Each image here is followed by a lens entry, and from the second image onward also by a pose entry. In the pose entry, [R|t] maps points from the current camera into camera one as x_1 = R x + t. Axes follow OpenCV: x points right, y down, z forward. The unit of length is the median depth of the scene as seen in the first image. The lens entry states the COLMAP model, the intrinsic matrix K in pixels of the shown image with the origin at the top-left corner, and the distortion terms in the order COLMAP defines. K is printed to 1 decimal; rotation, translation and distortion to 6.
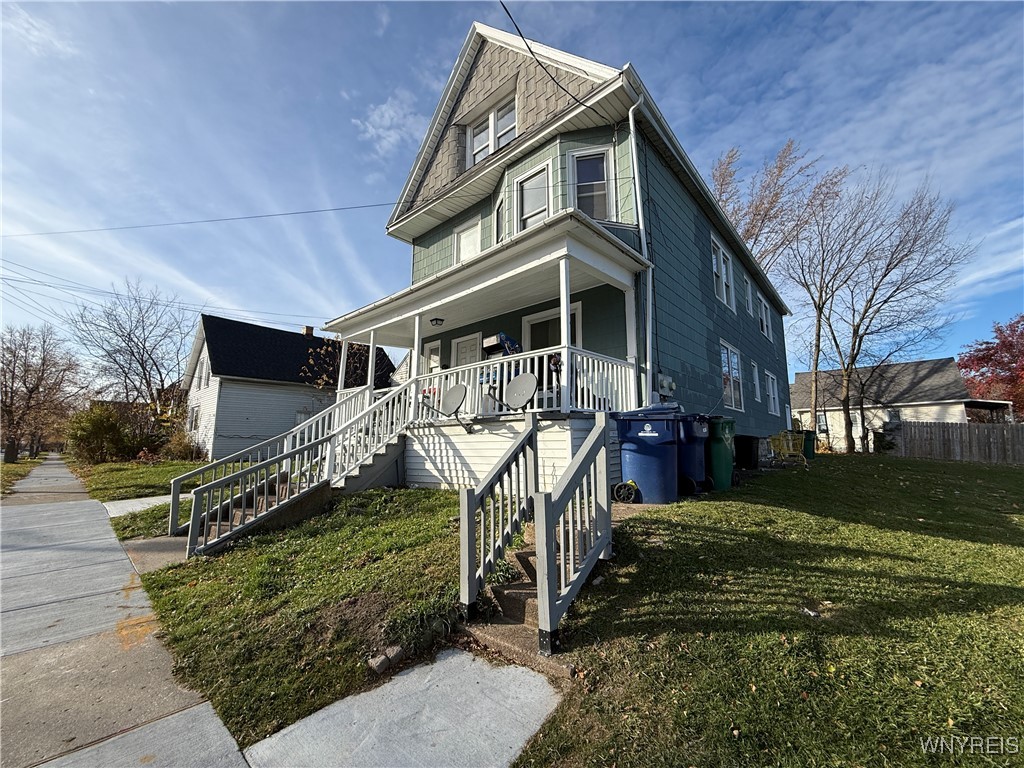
lens RADIAL K [[409.0, 0, 516.8], [0, 409.0, 382.3], [0, 0, 1]] dist [-0.002178, 0.001535]
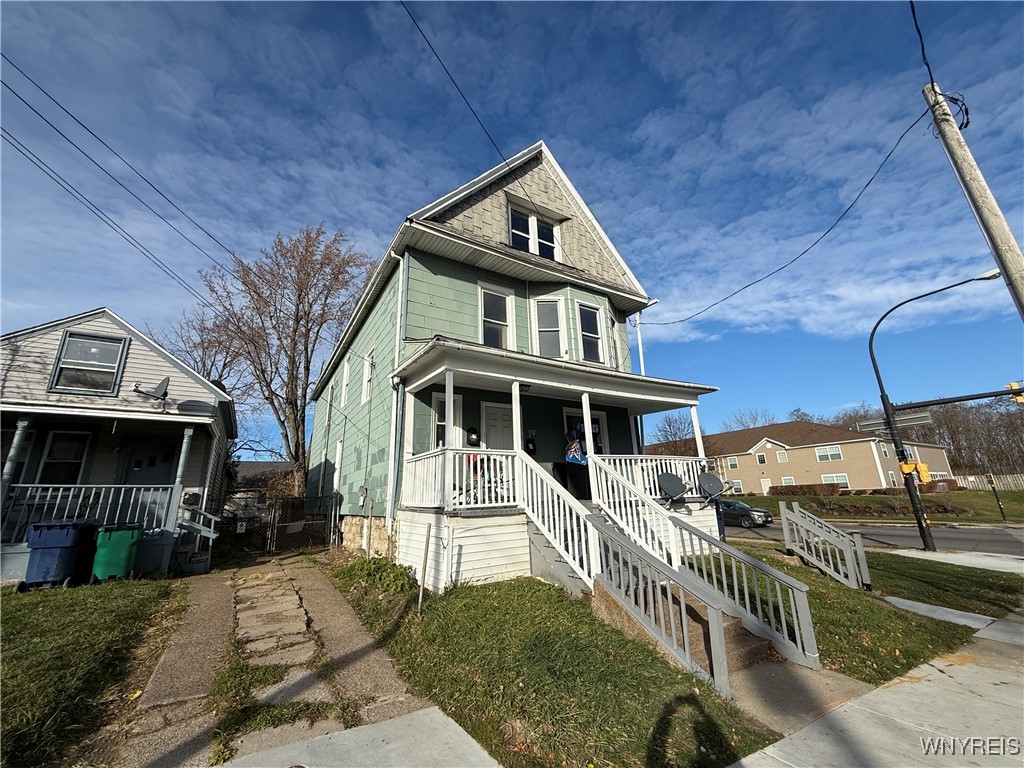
lens RADIAL K [[409.0, 0, 515.0], [0, 409.0, 380.0], [0, 0, 1]] dist [-0.002178, 0.001535]
pose [[0.283700, 0.271487, 0.919679, -1.402069], [-0.119839, 0.961604, -0.246895, 0.090932], [-0.951395, -0.040169, 0.305342, 0.965066]]
